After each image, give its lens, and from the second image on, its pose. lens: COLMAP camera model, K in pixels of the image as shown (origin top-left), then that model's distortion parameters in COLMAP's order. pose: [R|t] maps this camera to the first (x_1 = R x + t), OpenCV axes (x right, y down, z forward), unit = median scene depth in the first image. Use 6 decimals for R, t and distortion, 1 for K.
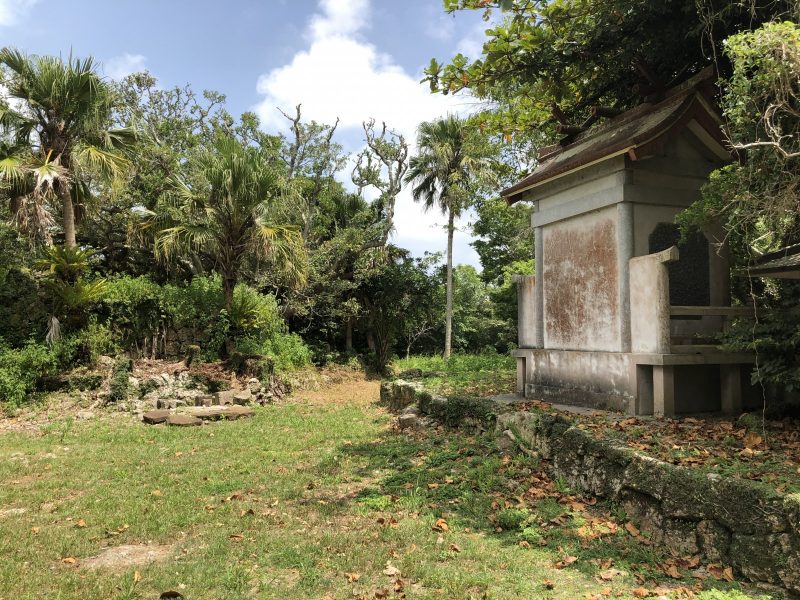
lens RADIAL K [[668.5, 0, 400.2], [0, 668.5, 300.2], [0, 0, 1]] dist [0.004590, 0.000321]
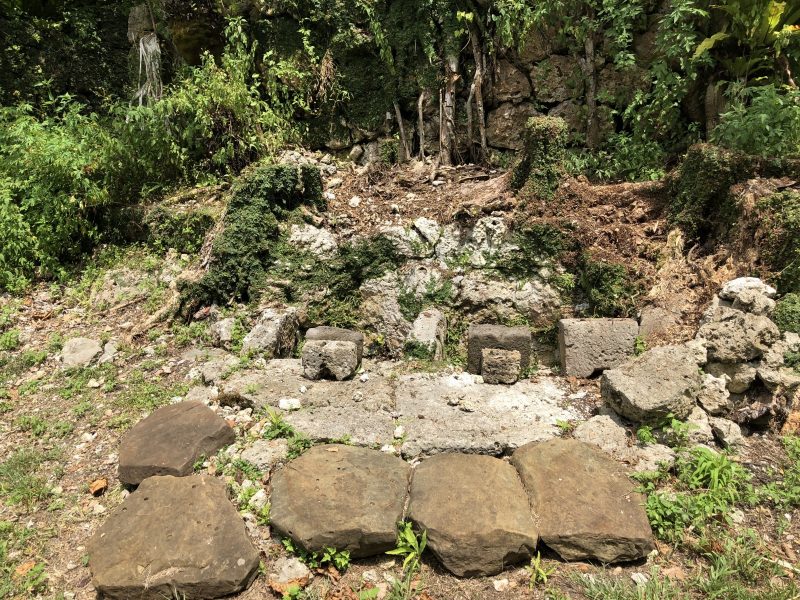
lens RADIAL K [[668.5, 0, 400.4], [0, 668.5, 301.0], [0, 0, 1]] dist [0.004590, 0.000321]
pose [[0.653687, 0.194825, -0.731257, -0.136118], [0.050465, 0.952920, 0.298993, 0.055779], [0.755081, -0.232351, 0.613079, 0.789031]]
